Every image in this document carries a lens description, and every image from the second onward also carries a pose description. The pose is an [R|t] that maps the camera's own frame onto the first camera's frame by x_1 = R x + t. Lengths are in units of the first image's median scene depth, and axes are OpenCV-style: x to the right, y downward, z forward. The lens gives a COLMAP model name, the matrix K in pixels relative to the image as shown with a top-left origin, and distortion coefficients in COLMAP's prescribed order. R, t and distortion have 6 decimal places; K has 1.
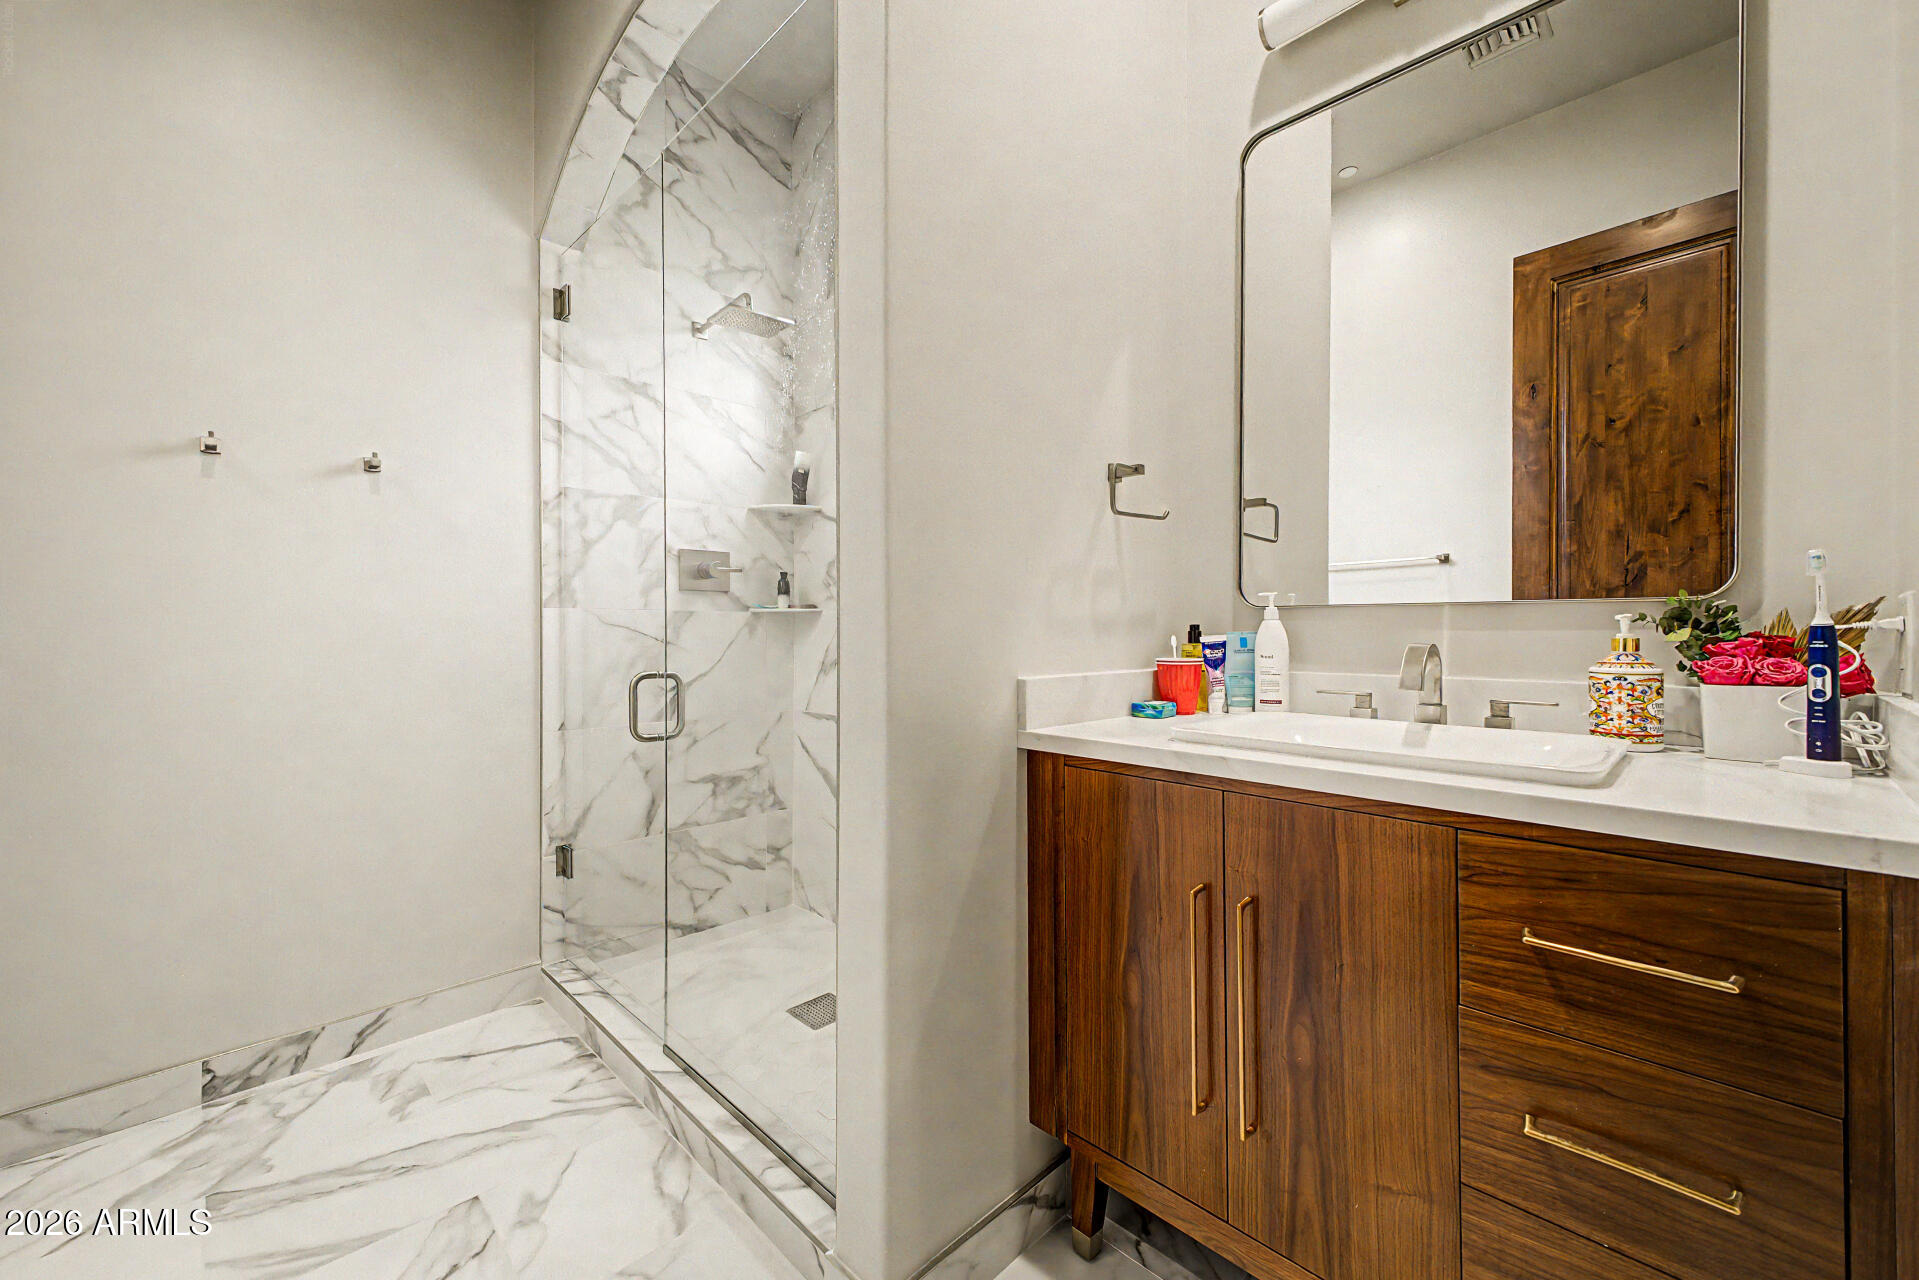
lens RADIAL K [[771.4, 0, 951.6], [0, 771.4, 635.1], [0, 0, 1]] dist [0.013849, 0.000022]
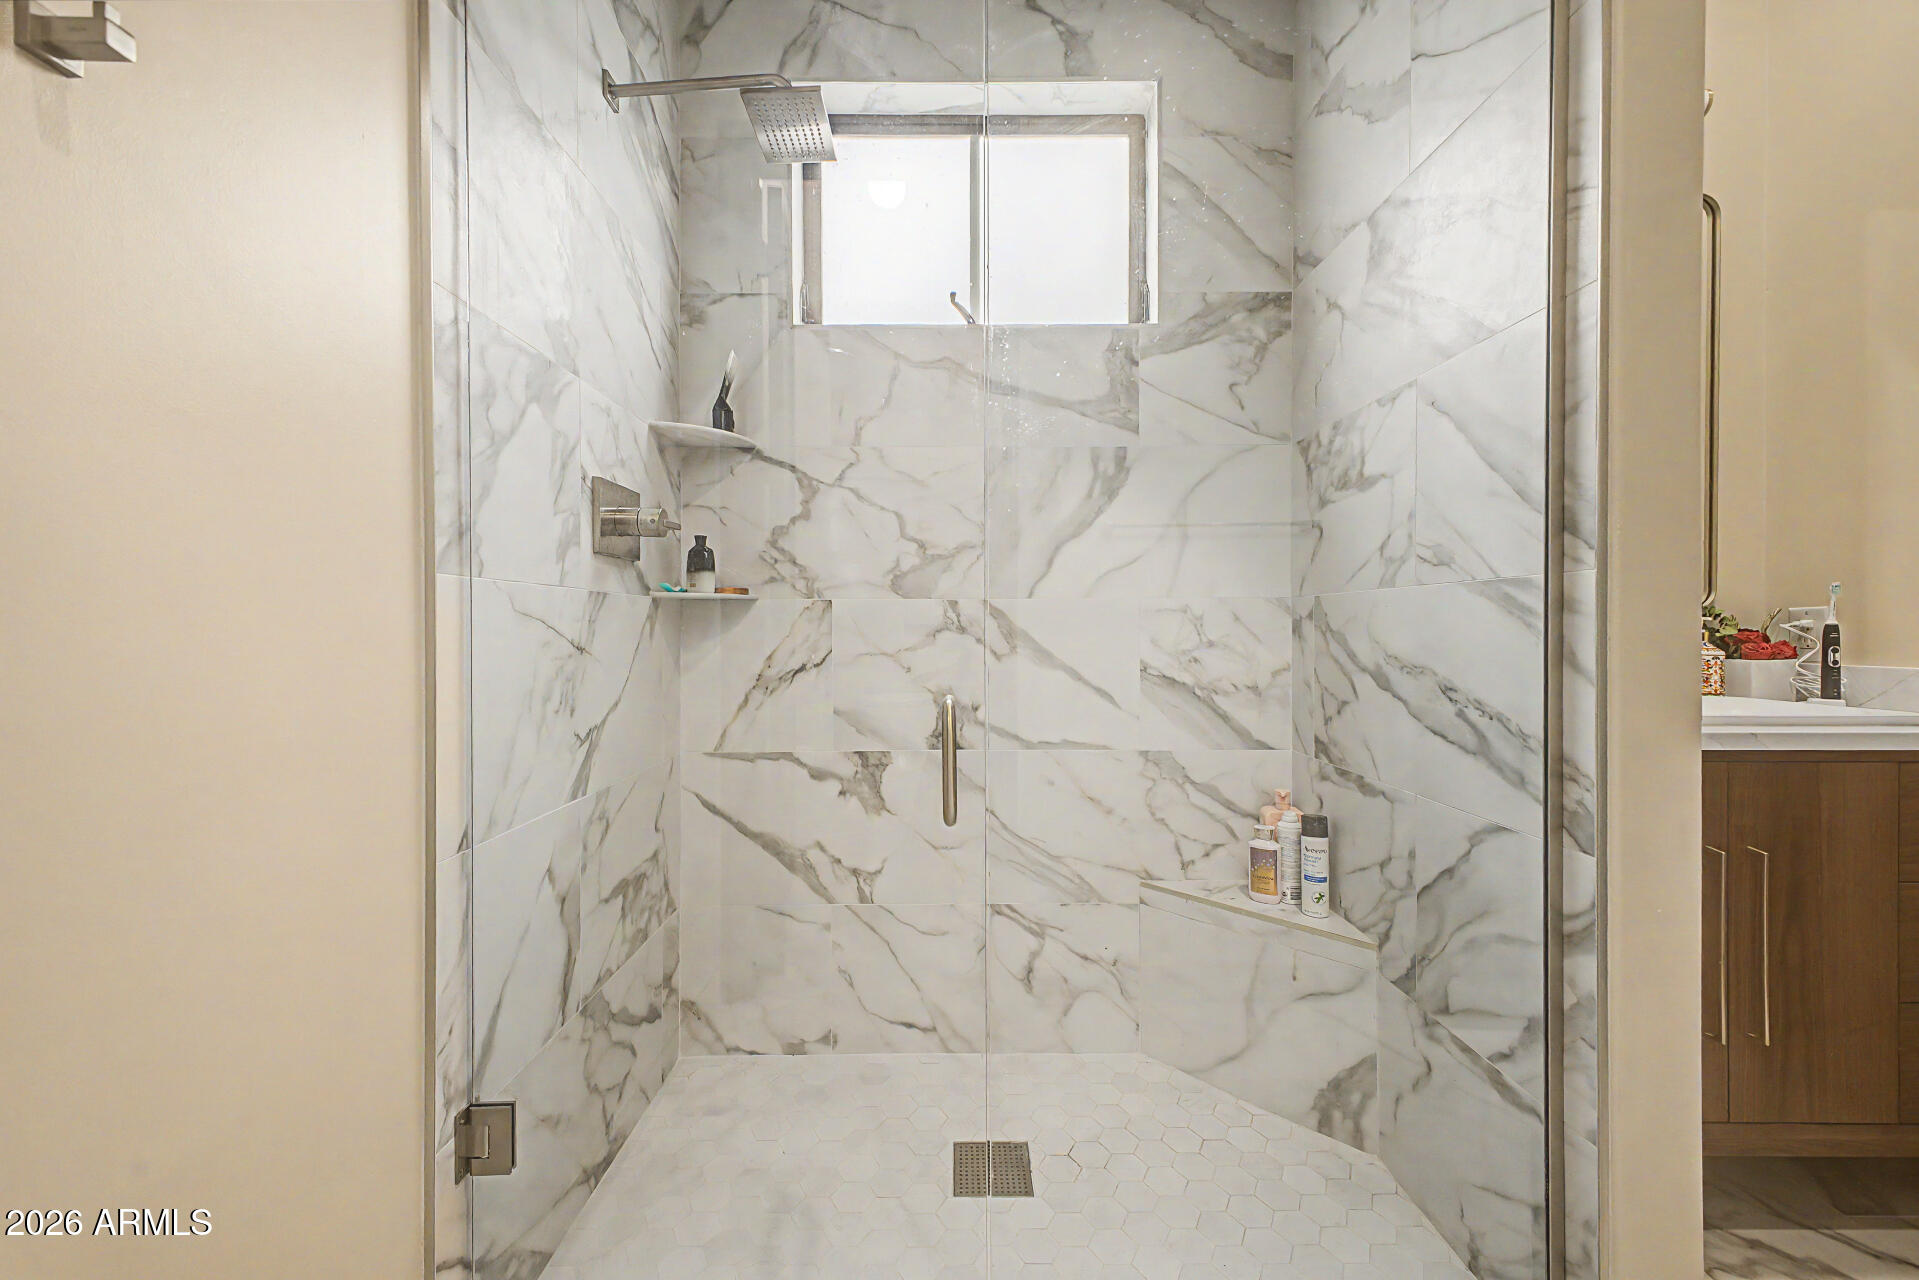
lens RADIAL K [[771.4, 0, 957.2], [0, 771.4, 633.2], [0, 0, 1]] dist [0.013849, 0.000022]
pose [[0.695013, -0.002342, 0.718993, -0.552021], [0.004699, 0.999988, -0.001286, 0.000504], [-0.718982, 0.004272, 0.695016, 0.425758]]
